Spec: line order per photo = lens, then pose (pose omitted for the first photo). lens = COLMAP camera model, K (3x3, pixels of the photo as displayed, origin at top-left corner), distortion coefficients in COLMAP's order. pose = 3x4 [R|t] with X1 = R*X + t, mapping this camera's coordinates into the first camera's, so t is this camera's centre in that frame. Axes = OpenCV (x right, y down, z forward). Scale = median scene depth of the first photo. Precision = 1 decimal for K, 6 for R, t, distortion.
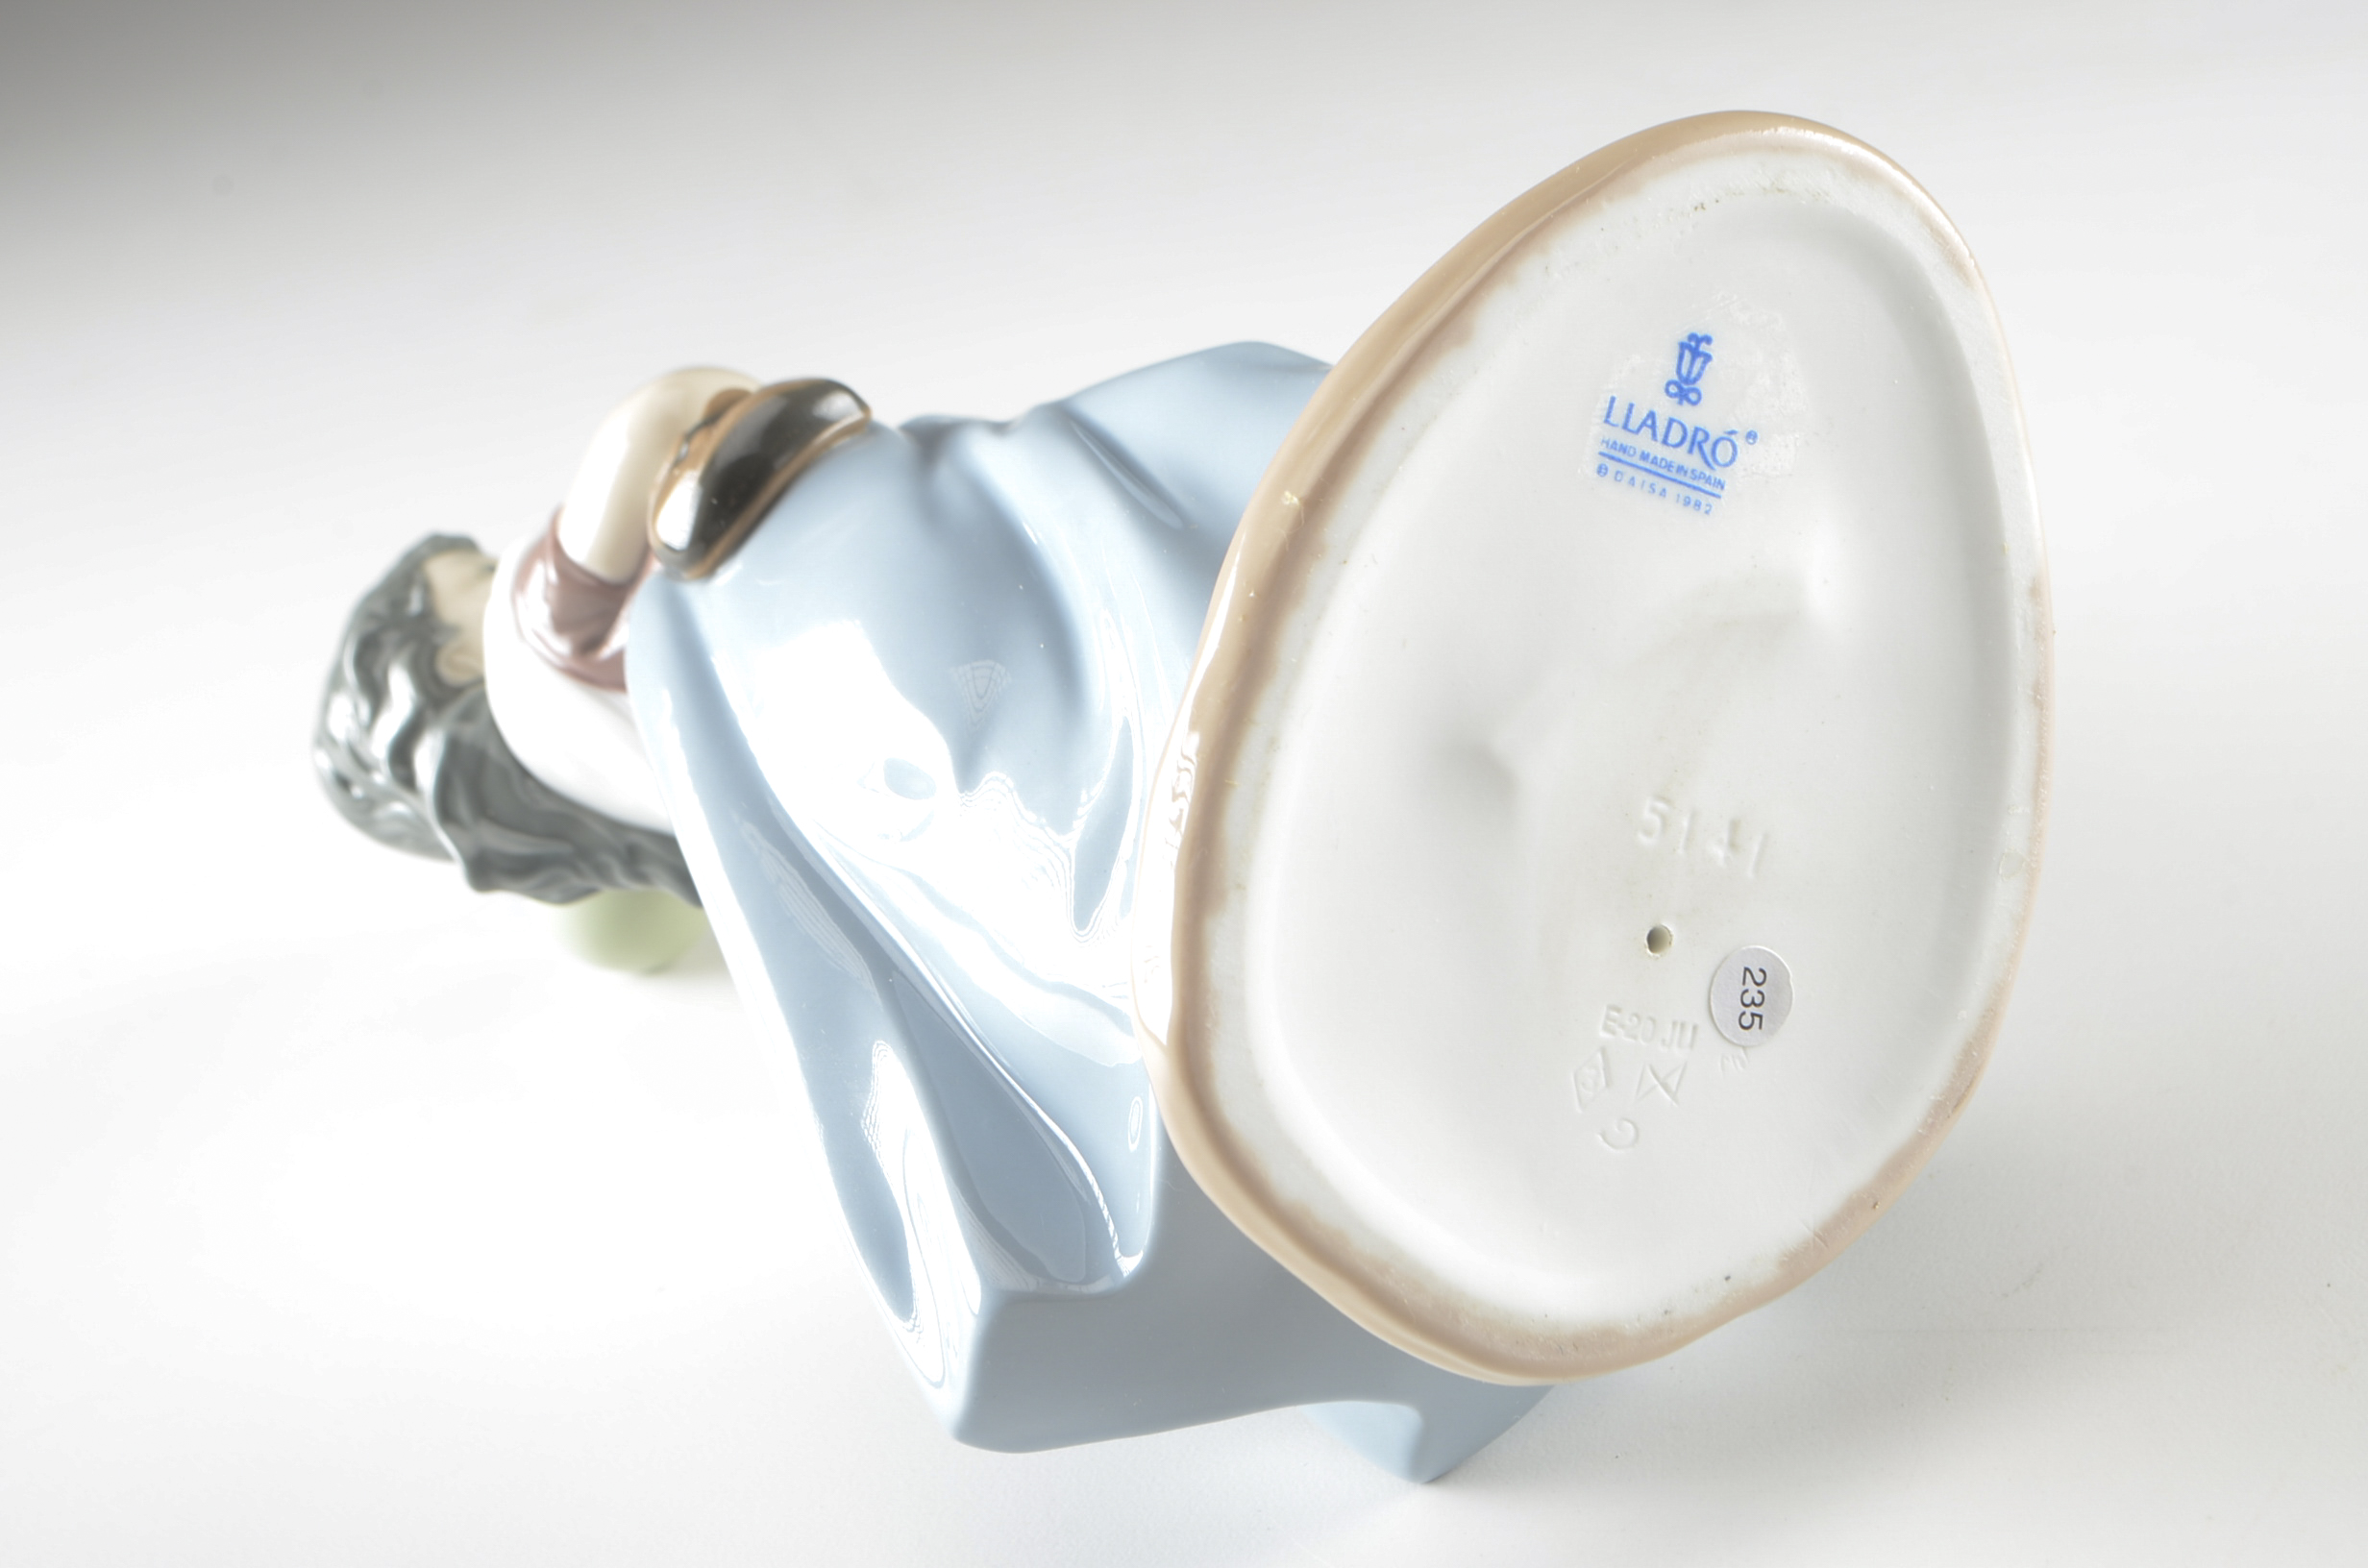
lens RADIAL K [[4899.8, 0, 1183.9], [0, 4899.8, 783.9], [0, 0, 1]] dist [-0.009725, 0.000000]
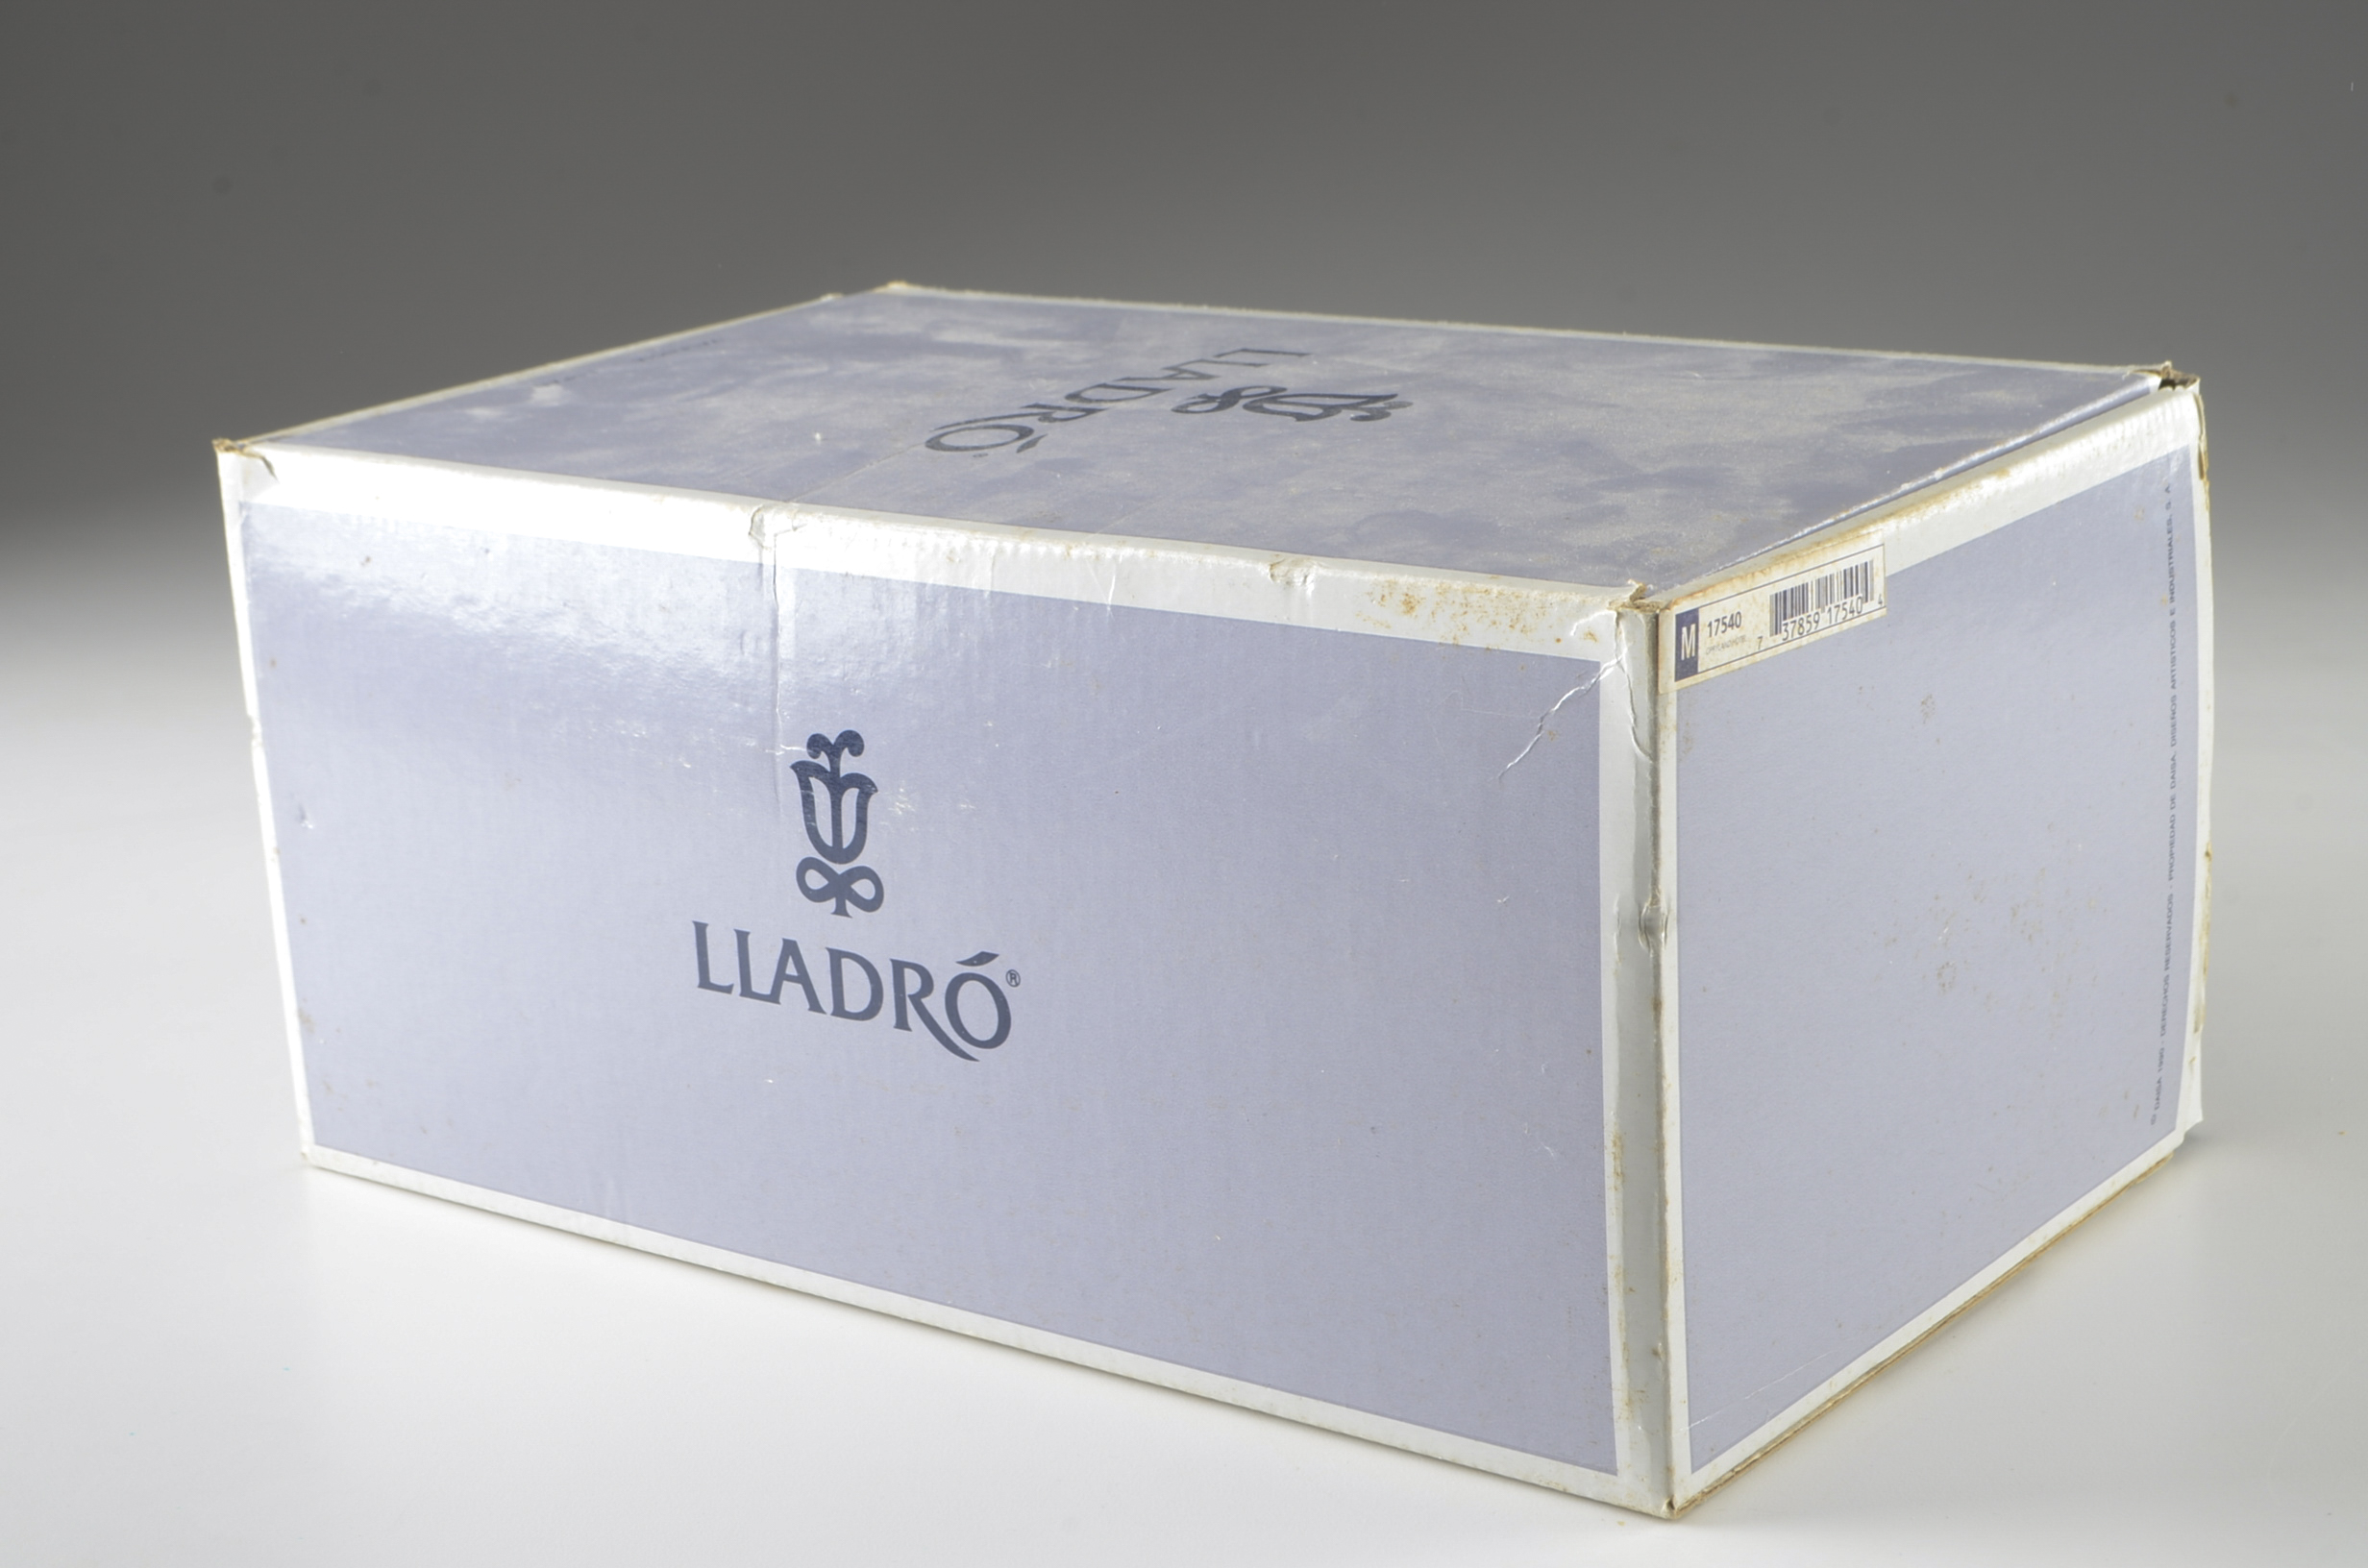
lens RADIAL K [[4282.9, 0, 1184.0], [0, 4282.9, 783.5], [0, 0, 1]] dist [-0.011365, 0.000000]
pose [[0.929850, -0.347657, 0.120470, 0.087892], [0.348666, 0.937153, 0.013286, -0.082395], [-0.117518, 0.029649, 0.992628, 0.629709]]
